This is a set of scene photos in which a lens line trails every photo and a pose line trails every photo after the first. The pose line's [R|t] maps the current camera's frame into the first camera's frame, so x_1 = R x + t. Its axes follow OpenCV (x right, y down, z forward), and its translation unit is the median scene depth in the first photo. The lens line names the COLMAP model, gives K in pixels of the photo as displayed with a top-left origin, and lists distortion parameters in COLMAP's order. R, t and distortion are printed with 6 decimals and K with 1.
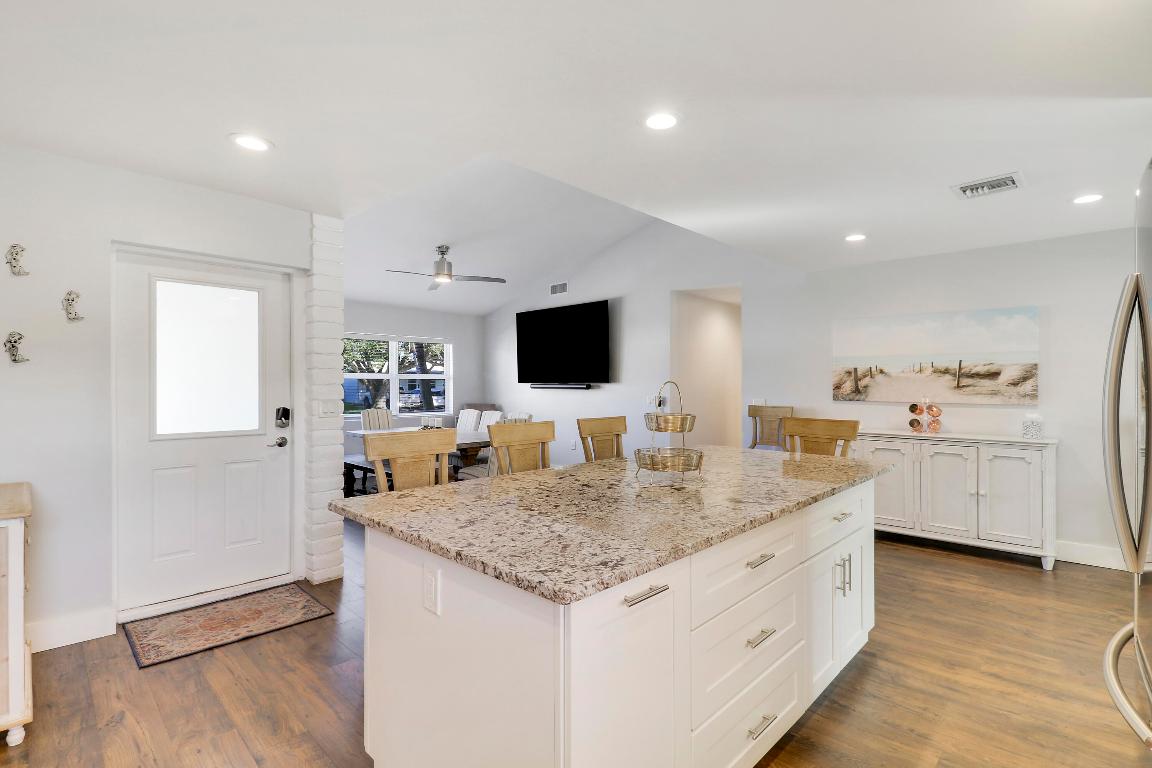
lens RADIAL K [[538.8, 0, 572.1], [0, 538.8, 385.1], [0, 0, 1]] dist [-0.009886, -0.002293]
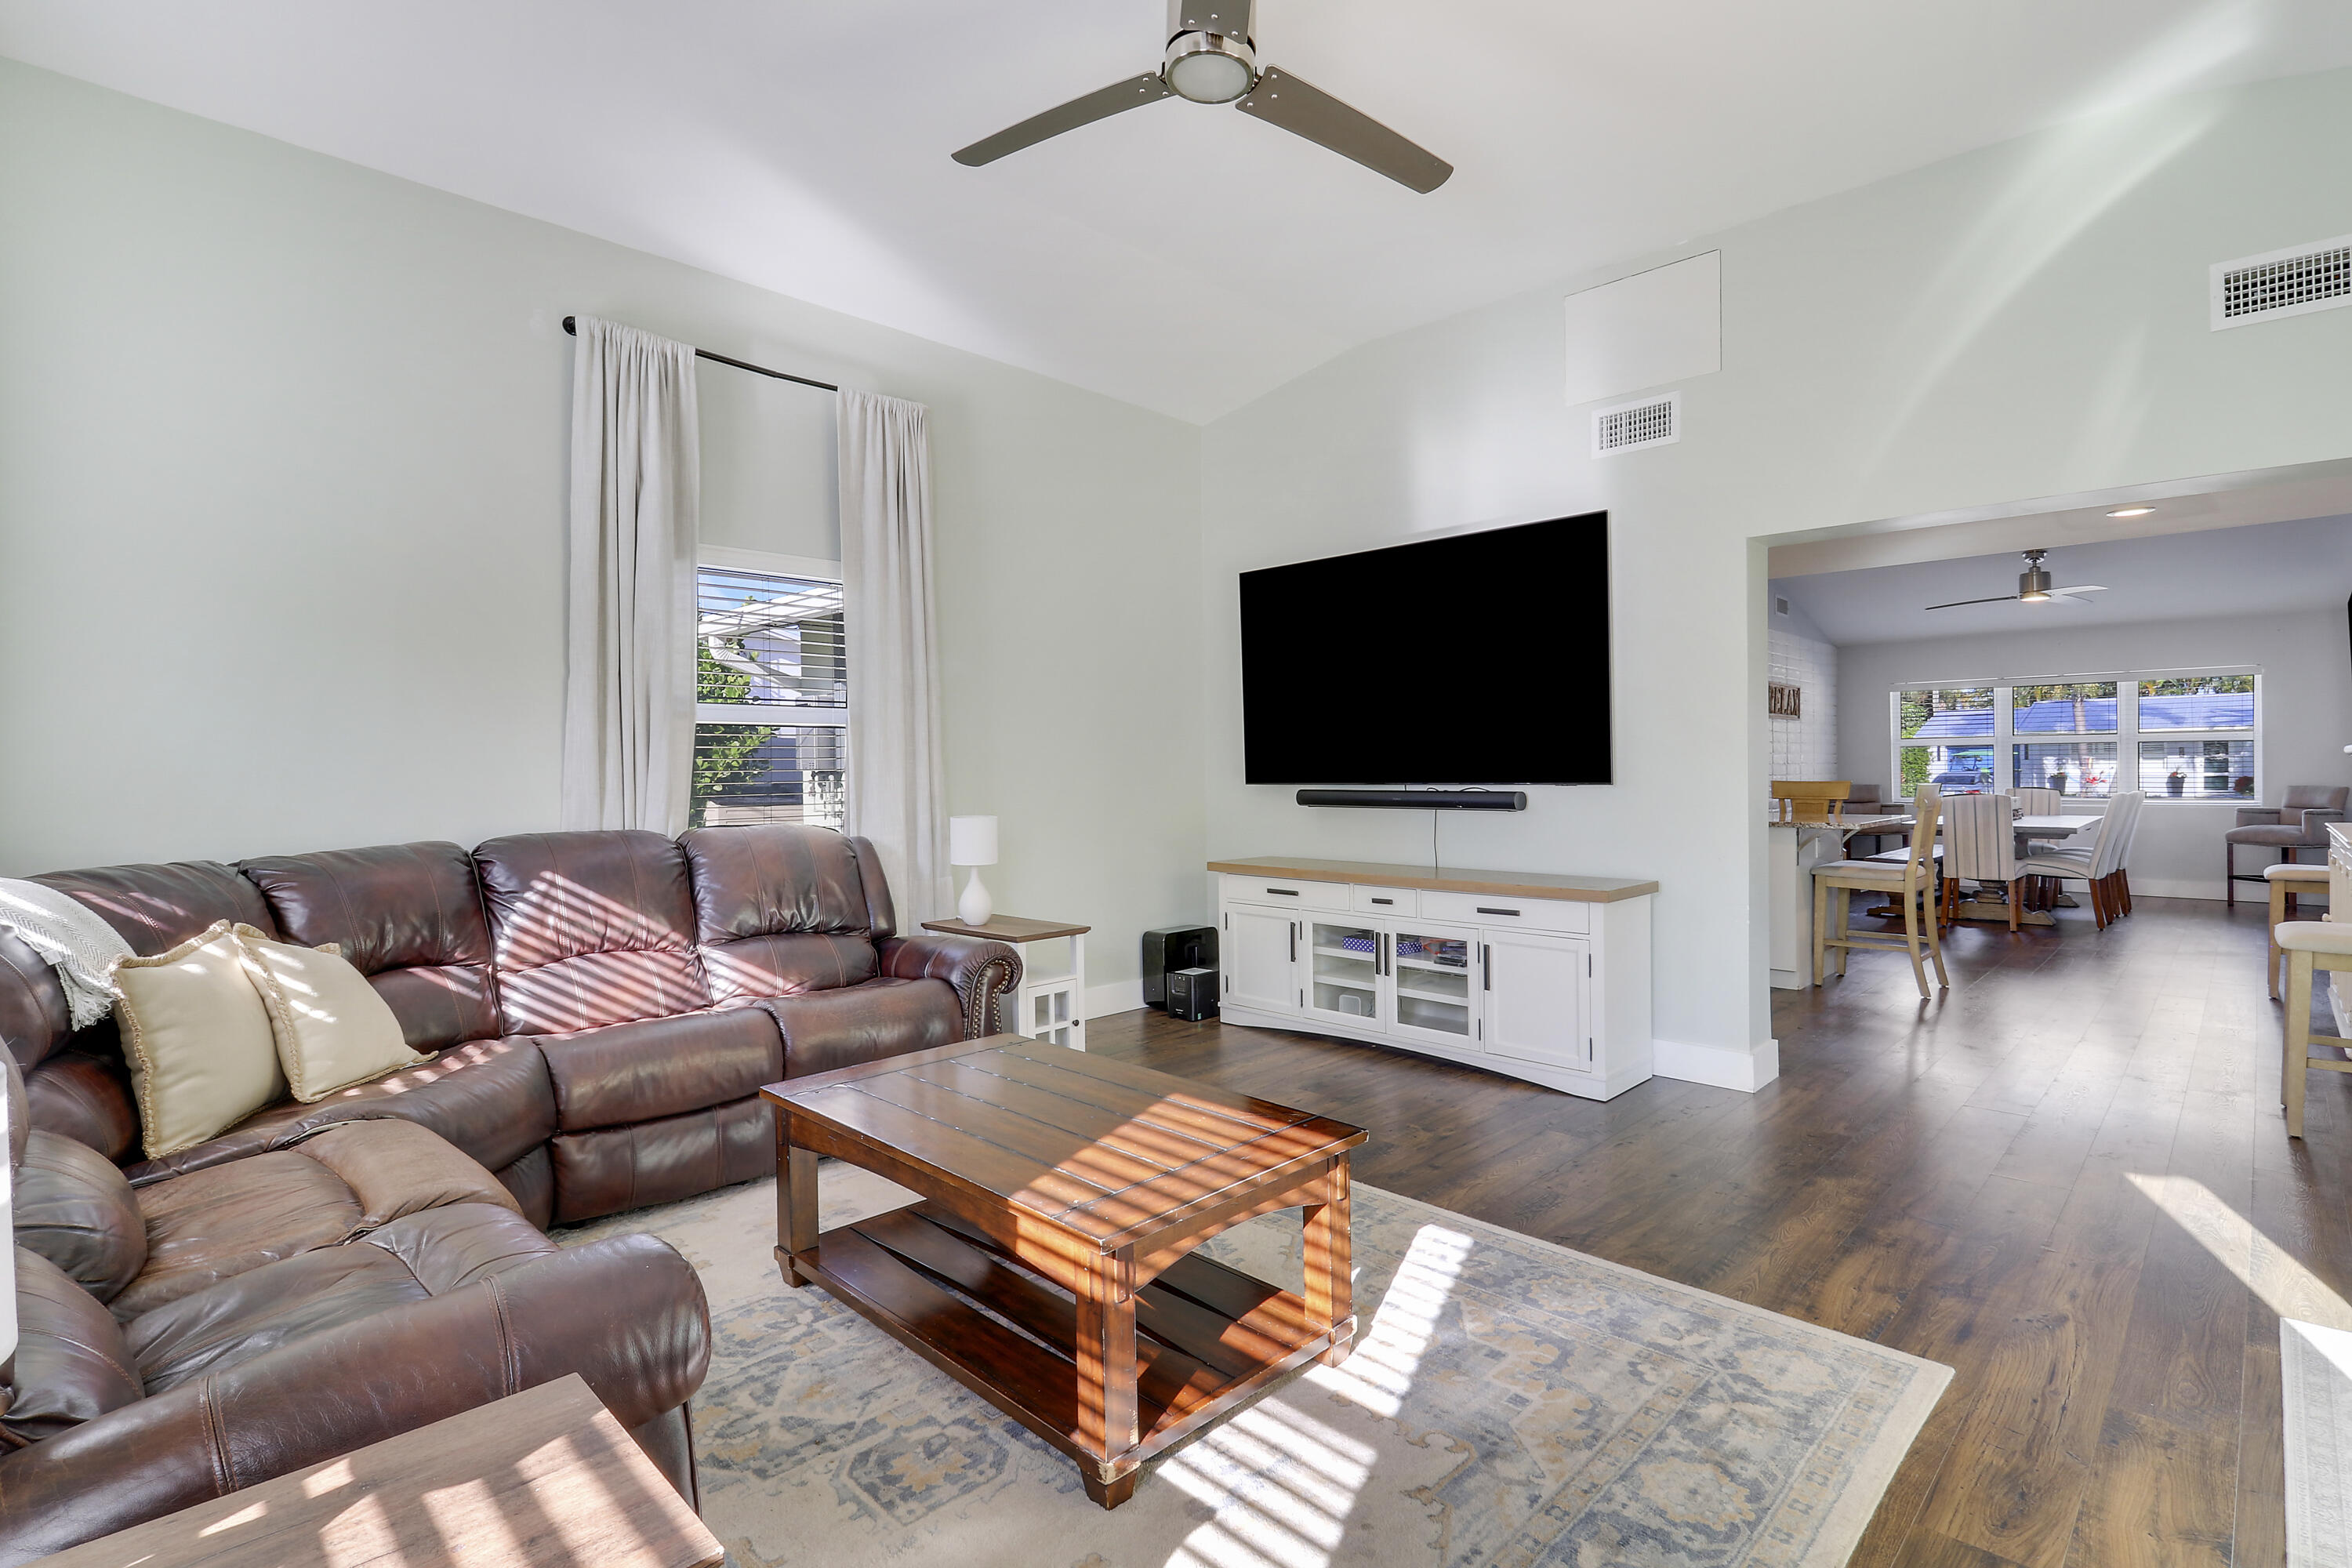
lens RADIAL K [[1100.0, 0, 1162.3], [0, 1100.0, 783.8], [0, 0, 1]] dist [-0.009886, -0.002293]
pose [[-0.005216, 0.010368, -0.999933, 1.745426], [0.007669, 0.999917, 0.010327, 0.027985], [0.999957, -0.007615, -0.005295, -0.172750]]
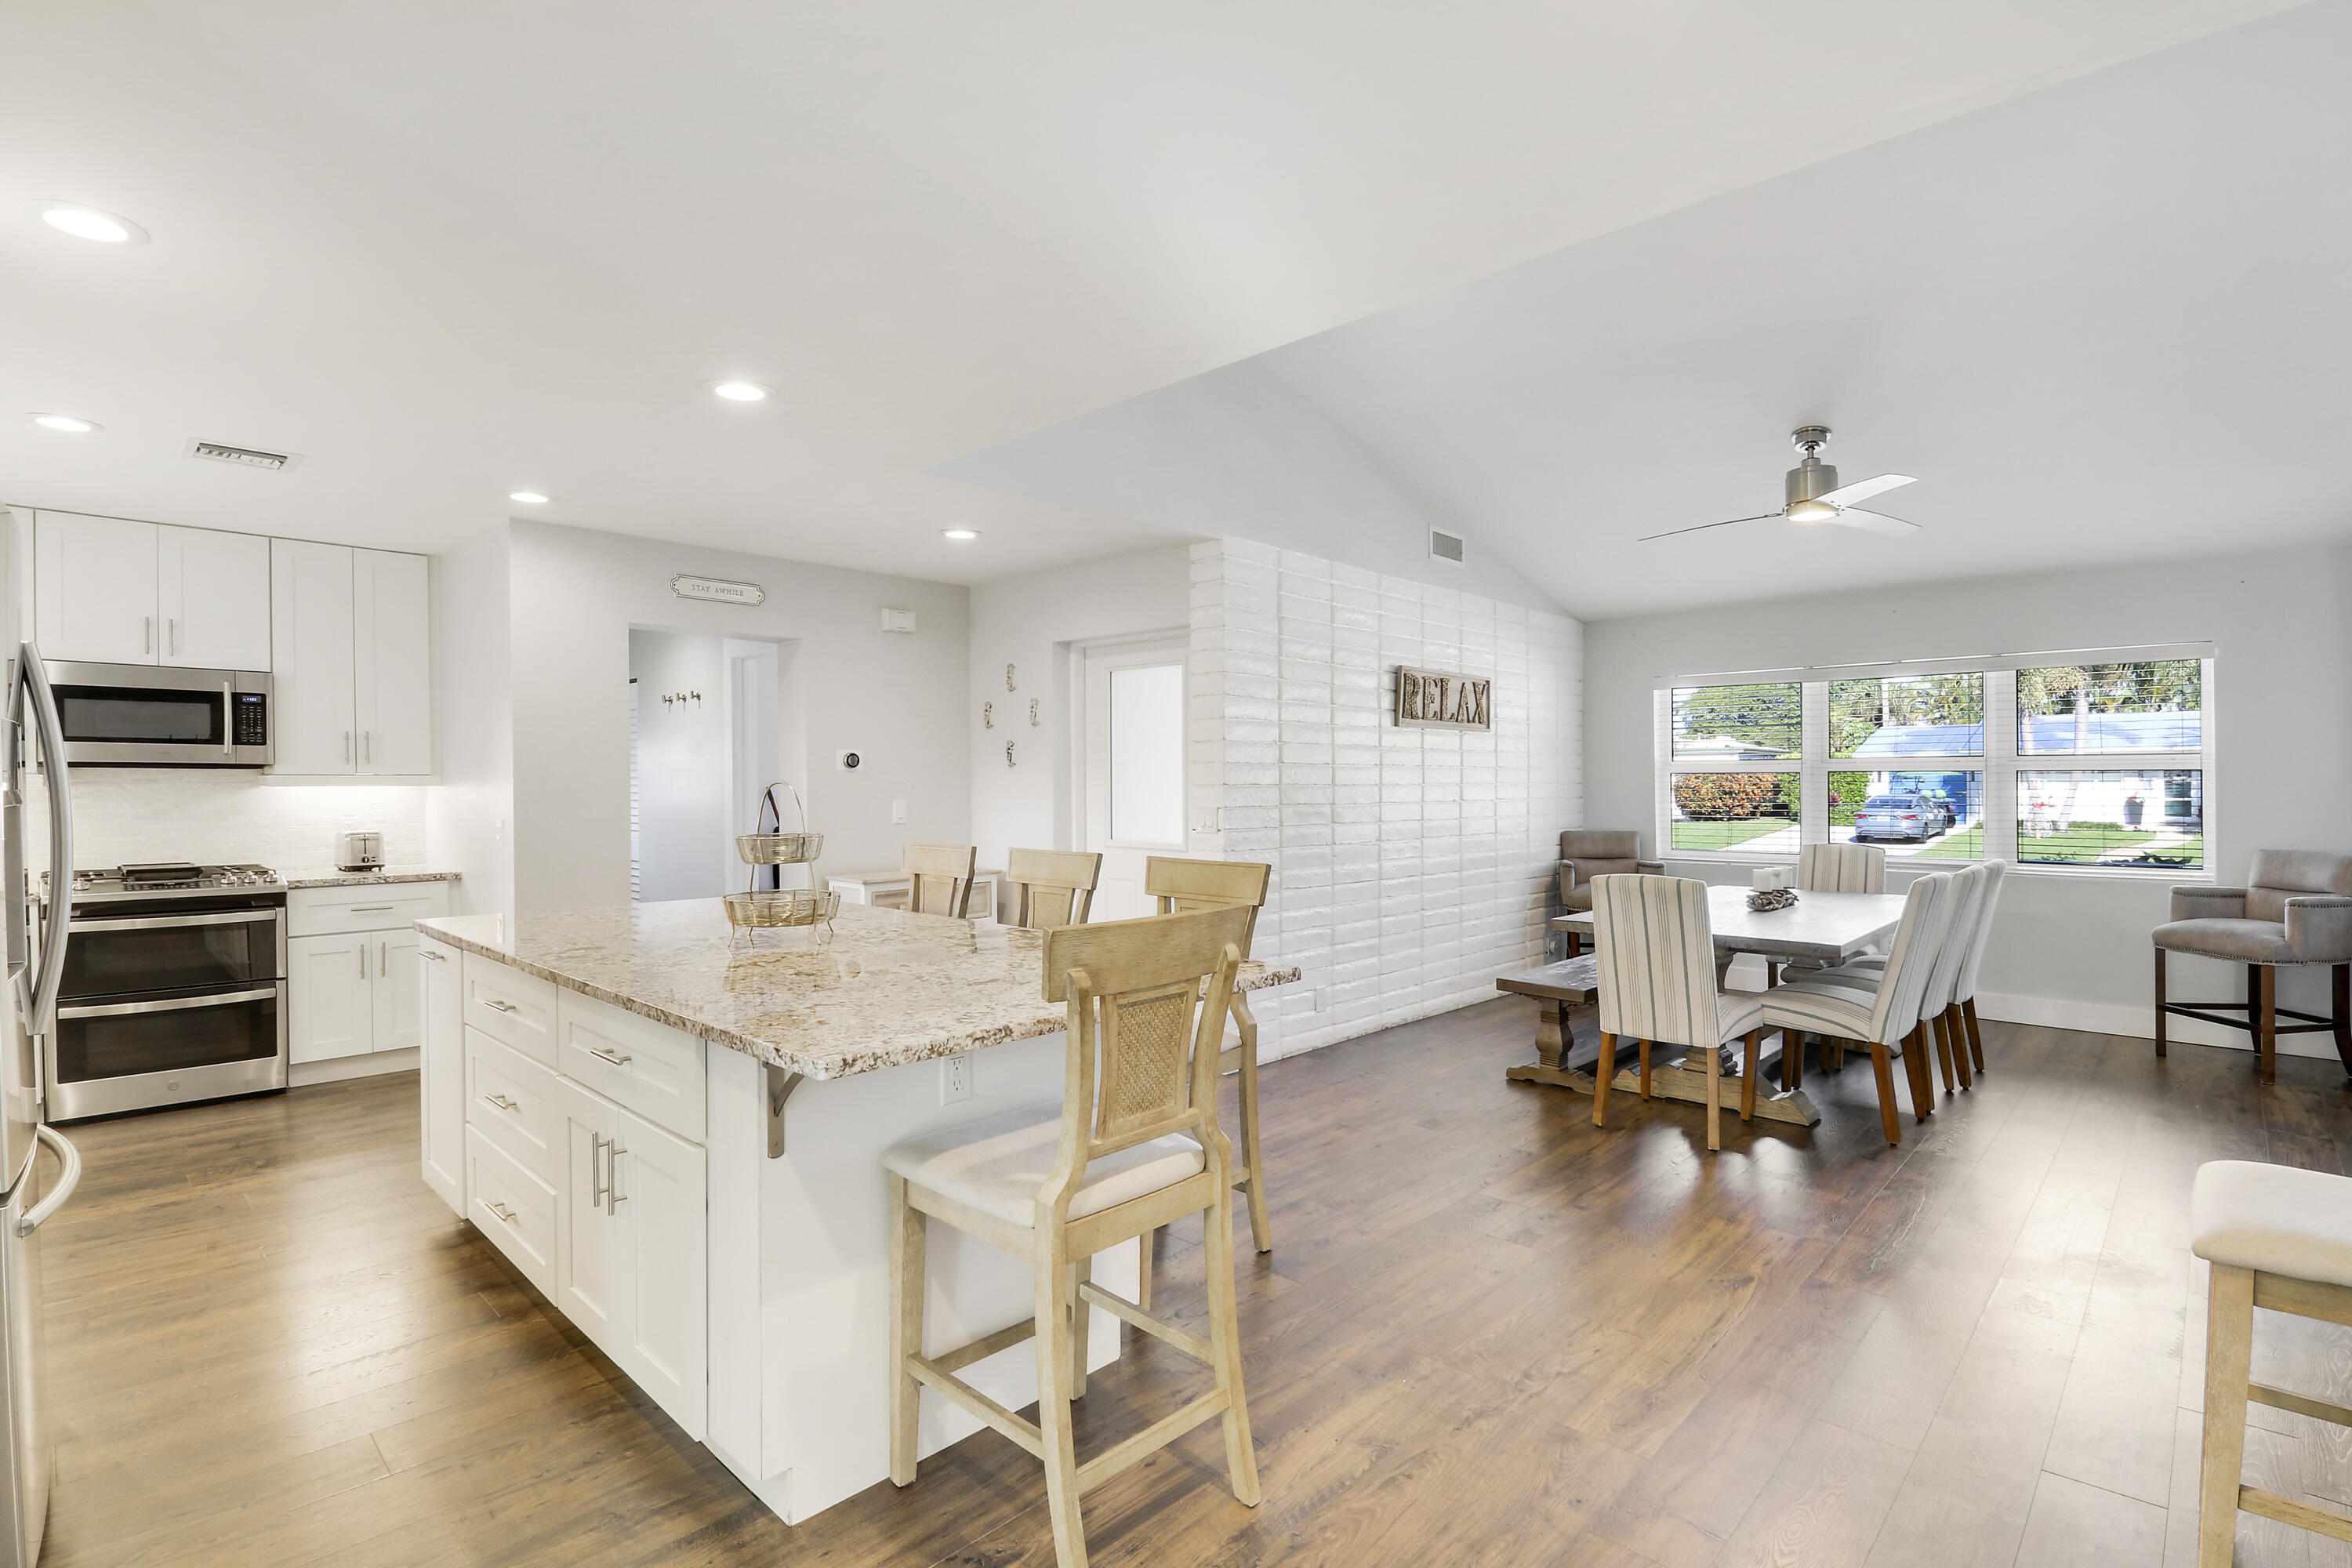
lens RADIAL K [[1100.0, 0, 1165.5], [0, 1100.0, 793.1], [0, 0, 1]] dist [-0.009886, -0.002293]
pose [[0.011336, 0.007096, -0.999911, 0.802831], [0.001766, 0.999973, 0.007117, -0.004313], [0.999934, -0.001846, 0.011323, 0.789908]]
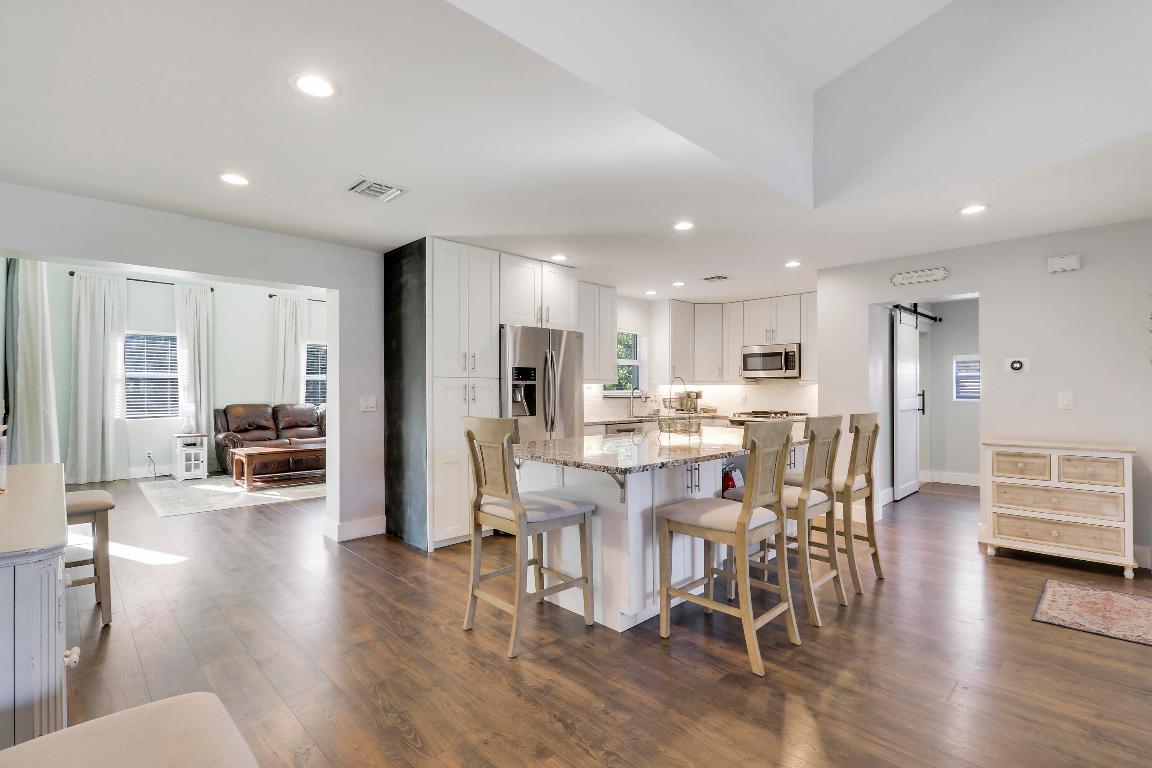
lens RADIAL K [[538.8, 0, 576.0], [0, 538.8, 381.3], [0, 0, 1]] dist [-0.009886, -0.002293]
pose [[-0.999862, -0.005073, 0.015814, 0.252474], [-0.005386, 0.999789, -0.019802, 0.018348], [-0.015710, -0.019885, -0.999679, 1.419840]]
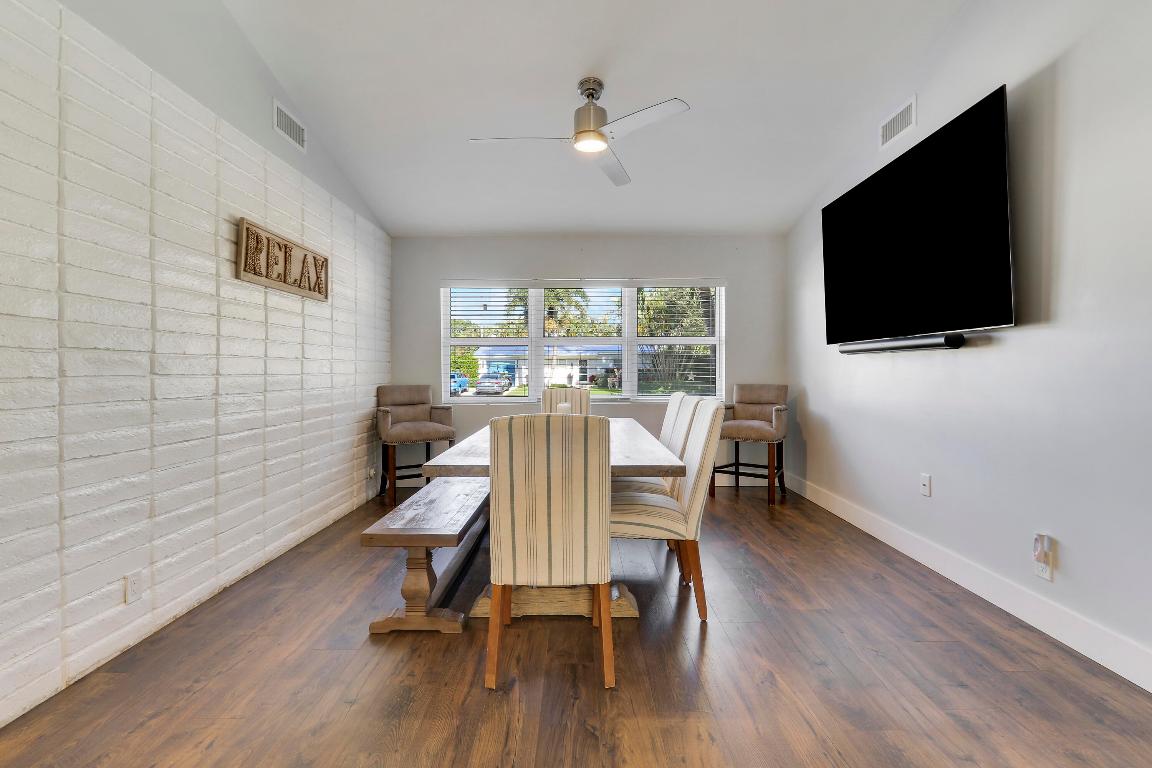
lens RADIAL K [[538.8, 0, 581.3], [0, 538.8, 364.9], [0, 0, 1]] dist [-0.009886, -0.002293]
pose [[0.712204, -0.010446, -0.701894, 0.179747], [0.003874, 0.999933, -0.010951, 0.039386], [0.701961, 0.005080, 0.712197, 0.925254]]
